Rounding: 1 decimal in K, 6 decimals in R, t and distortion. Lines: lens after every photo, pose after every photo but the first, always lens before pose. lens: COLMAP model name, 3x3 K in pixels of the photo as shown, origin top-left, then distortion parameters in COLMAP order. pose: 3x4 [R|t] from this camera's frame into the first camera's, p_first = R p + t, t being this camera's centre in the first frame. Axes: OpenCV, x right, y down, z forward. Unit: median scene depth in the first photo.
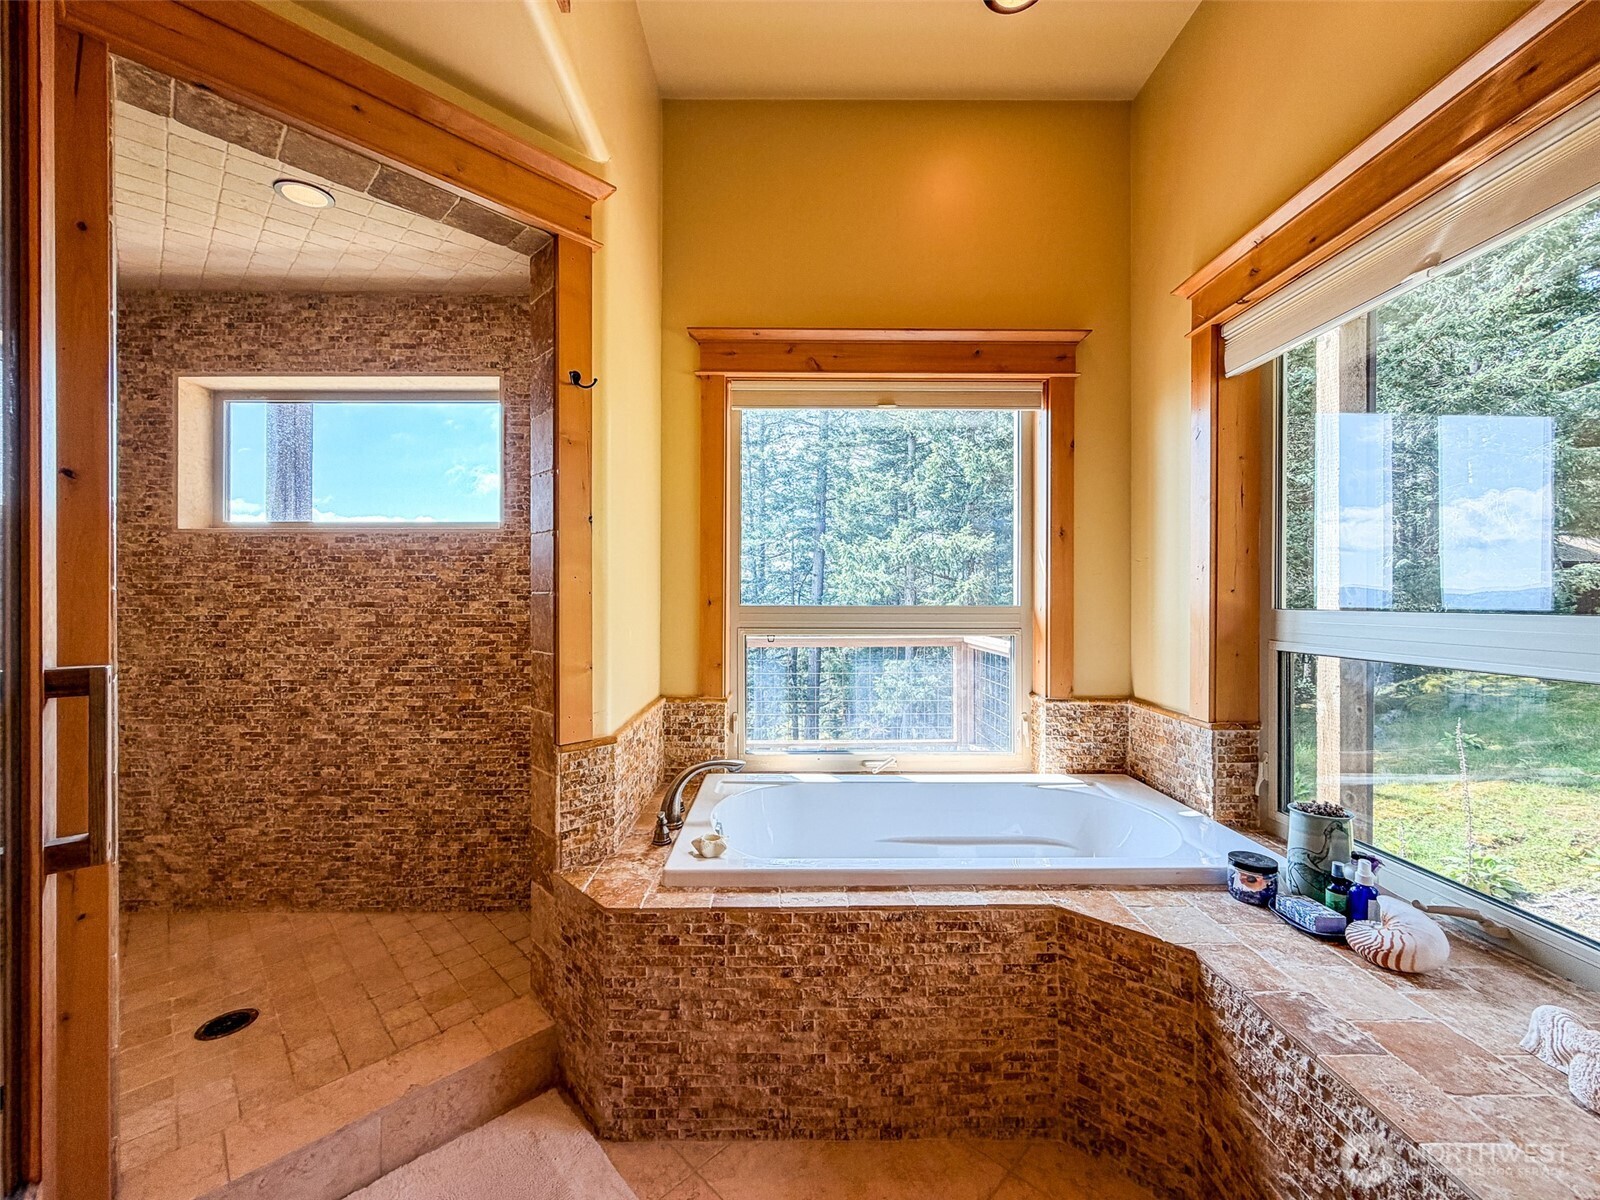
lens RADIAL K [[640.4, 0, 801.8], [0, 640.4, 599.6], [0, 0, 1]] dist [0.004202, 0.000415]
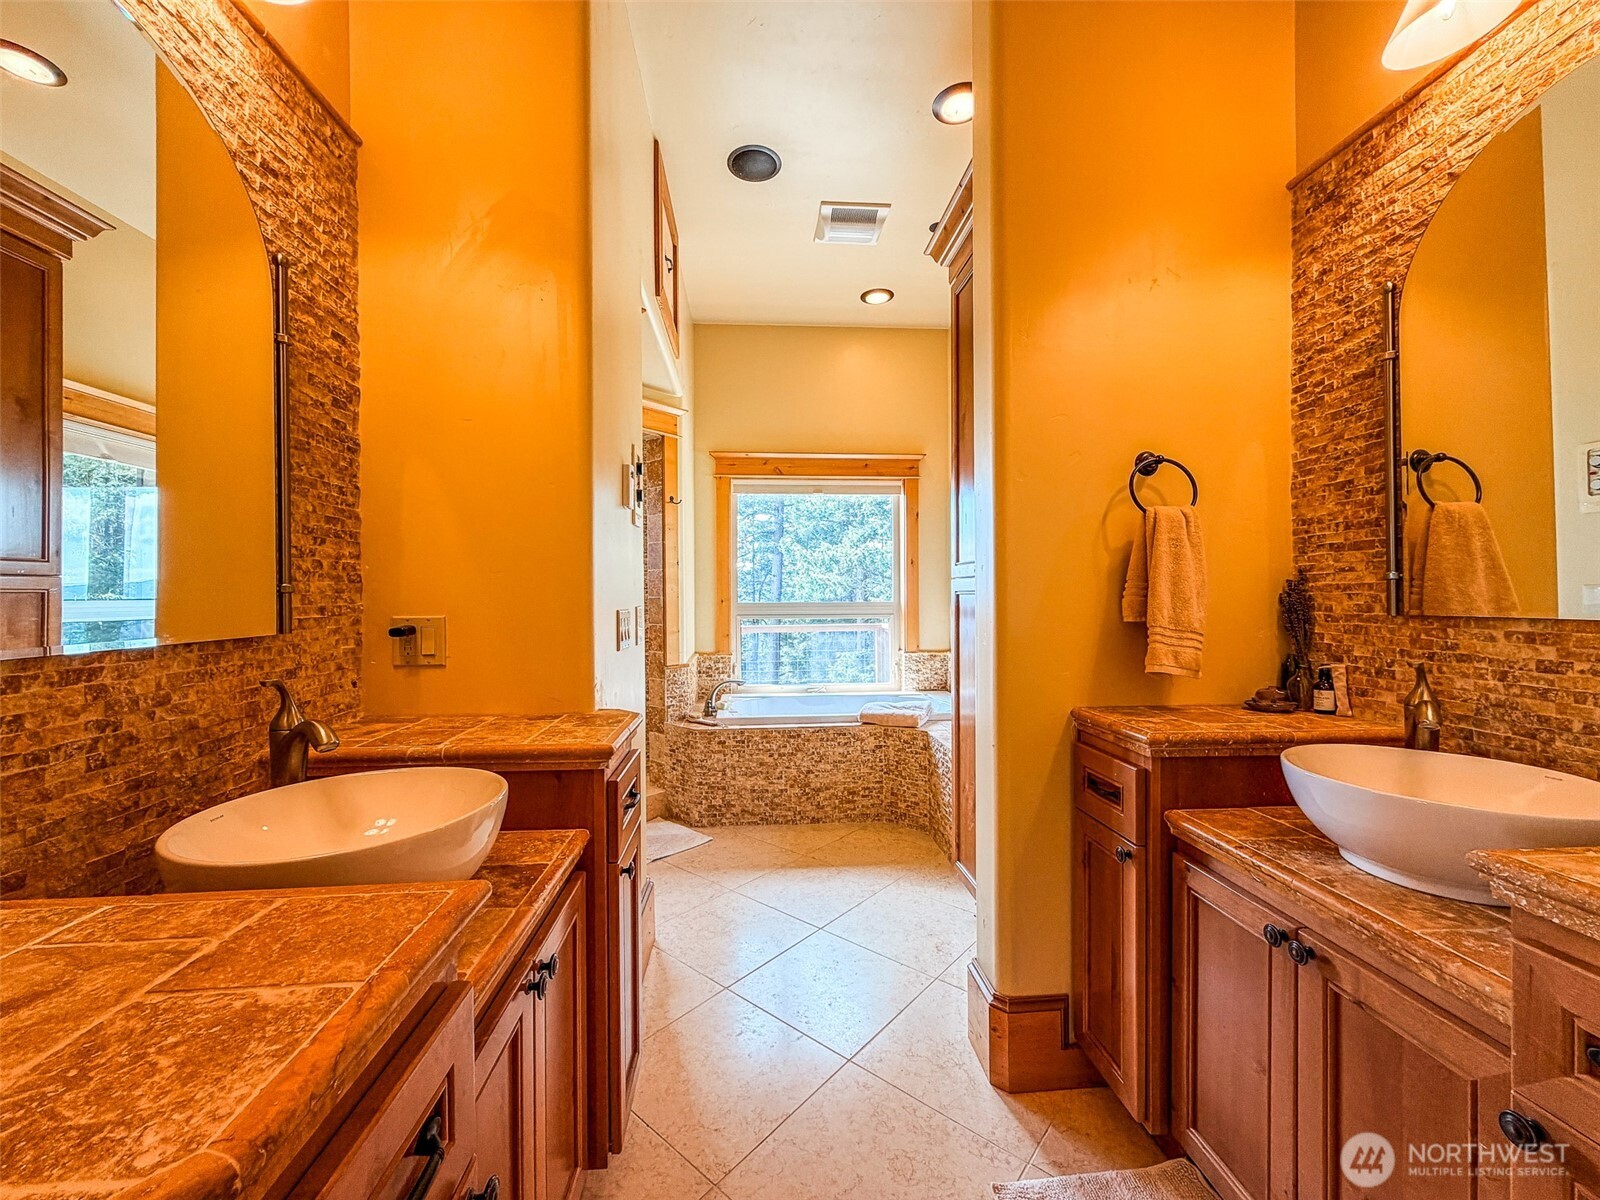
lens RADIAL K [[640.4, 0, 802.7], [0, 640.4, 598.5], [0, 0, 1]] dist [0.004202, 0.000415]
pose [[0.997775, -0.007191, 0.066286, -0.053025], [0.007154, 0.999974, 0.000800, -0.004462], [-0.066290, -0.000324, 0.997800, -1.225022]]
